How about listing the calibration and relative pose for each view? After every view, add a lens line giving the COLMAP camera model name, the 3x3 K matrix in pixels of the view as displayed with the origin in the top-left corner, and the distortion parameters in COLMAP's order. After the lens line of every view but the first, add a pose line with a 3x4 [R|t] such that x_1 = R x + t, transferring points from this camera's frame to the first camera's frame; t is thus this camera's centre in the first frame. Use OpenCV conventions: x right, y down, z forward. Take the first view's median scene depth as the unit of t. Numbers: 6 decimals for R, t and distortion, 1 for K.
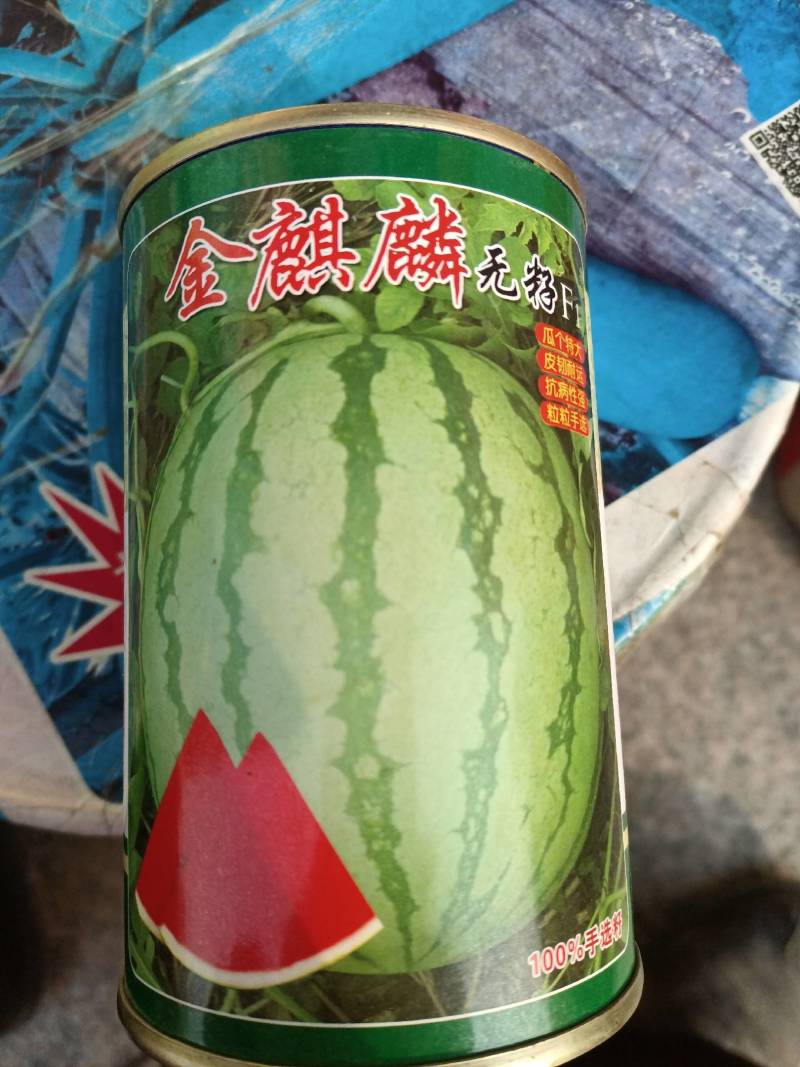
lens RADIAL K [[812.9, 0, 400.0], [0, 812.9, 533.5], [0, 0, 1]] dist [0.042870, -0.099985]
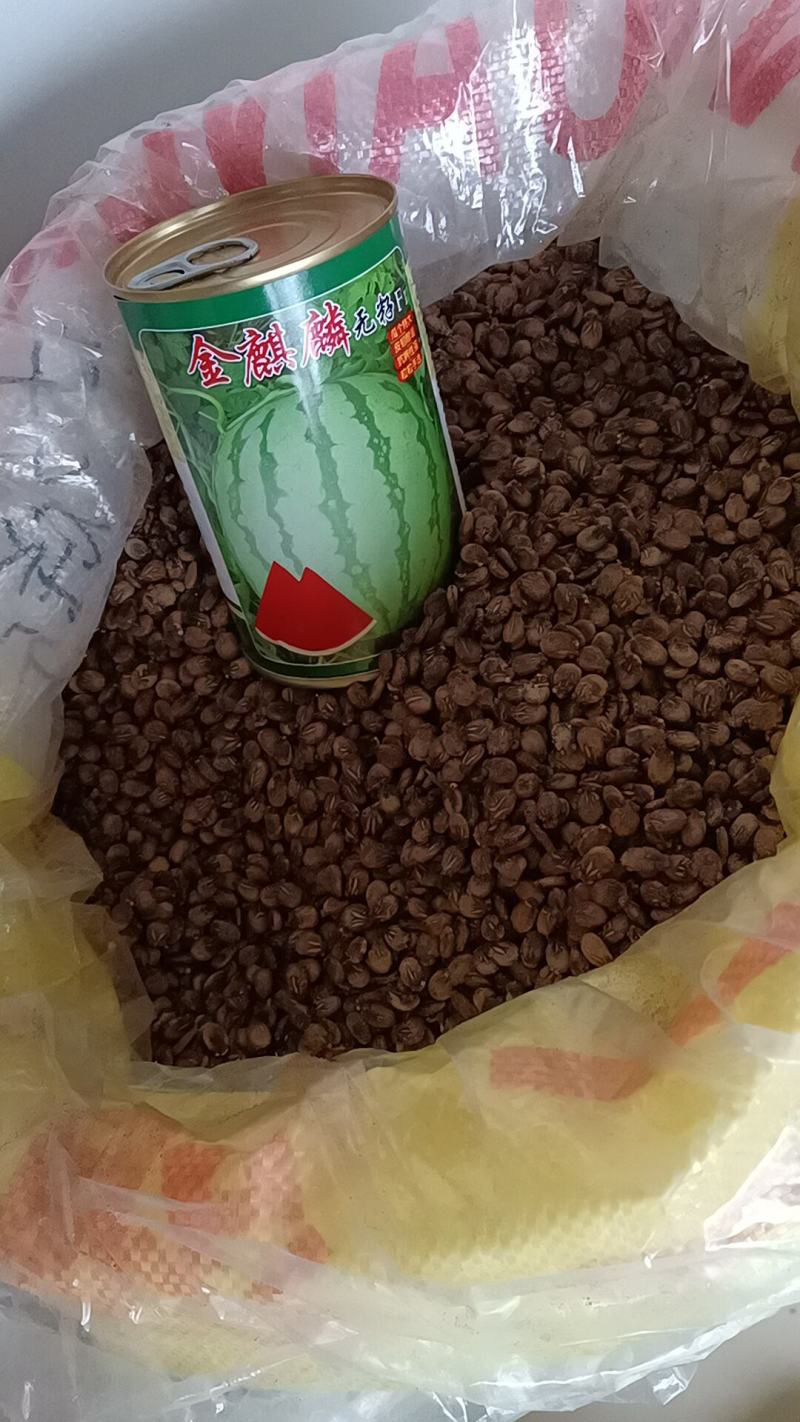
lens RADIAL K [[1282.0, 0, 400.0], [0, 1282.0, 711.0], [0, 0, 1]] dist [0.007507, 0.000892]
pose [[0.960635, -0.273430, 0.049152, -0.195821], [0.171671, 0.723352, 0.668799, -1.701579], [-0.218424, -0.634034, 0.741817, -1.841942]]
